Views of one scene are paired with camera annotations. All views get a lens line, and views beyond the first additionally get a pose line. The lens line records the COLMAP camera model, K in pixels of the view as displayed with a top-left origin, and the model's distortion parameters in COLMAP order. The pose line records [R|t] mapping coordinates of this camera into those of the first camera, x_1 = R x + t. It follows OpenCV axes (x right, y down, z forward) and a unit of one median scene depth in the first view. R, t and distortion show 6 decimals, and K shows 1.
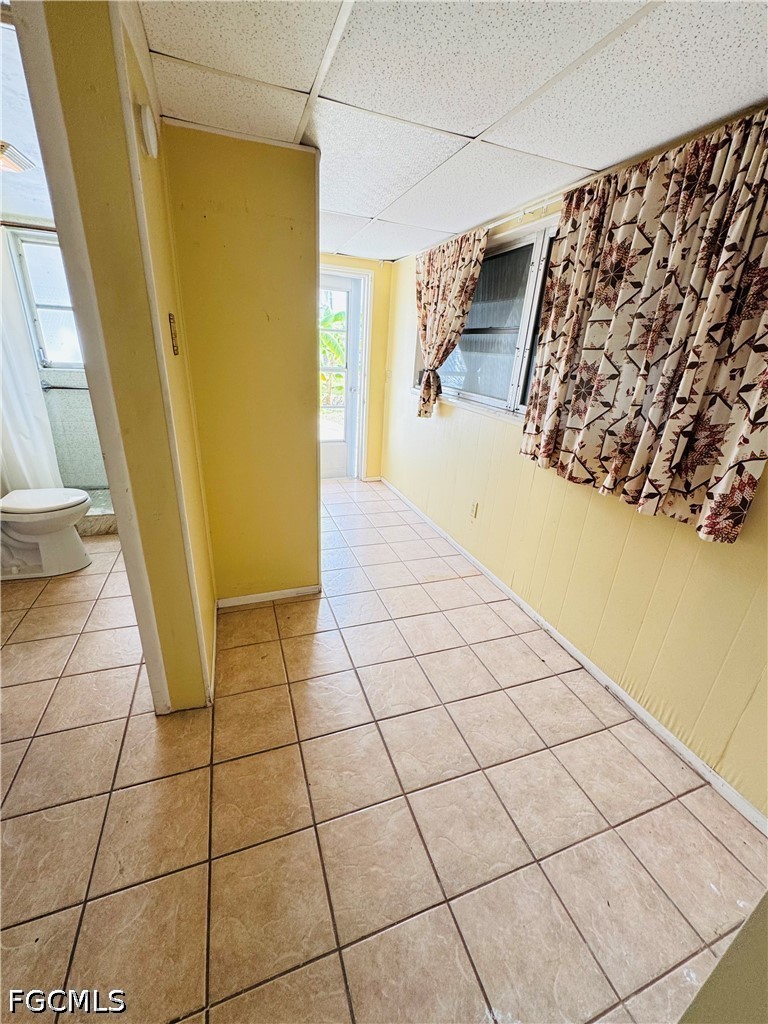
lens RADIAL K [[412.8, 0, 385.5], [0, 412.8, 512.2], [0, 0, 1]] dist [0.000512, 0.000009]
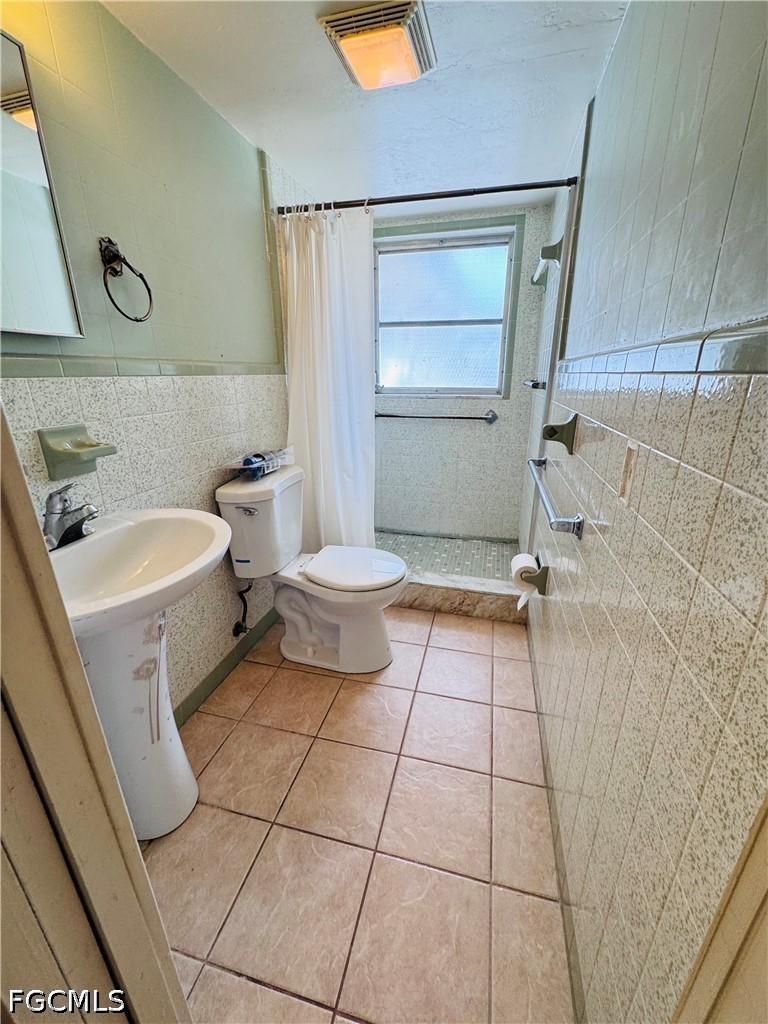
lens RADIAL K [[412.8, 0, 385.4], [0, 412.8, 513.6], [0, 0, 1]] dist [0.000512, 0.000009]
pose [[0.822526, 0.125490, -0.554709, -0.357324], [-0.162048, 0.986635, -0.017082, -0.106057], [0.545152, 0.103940, 0.831869, 0.378546]]
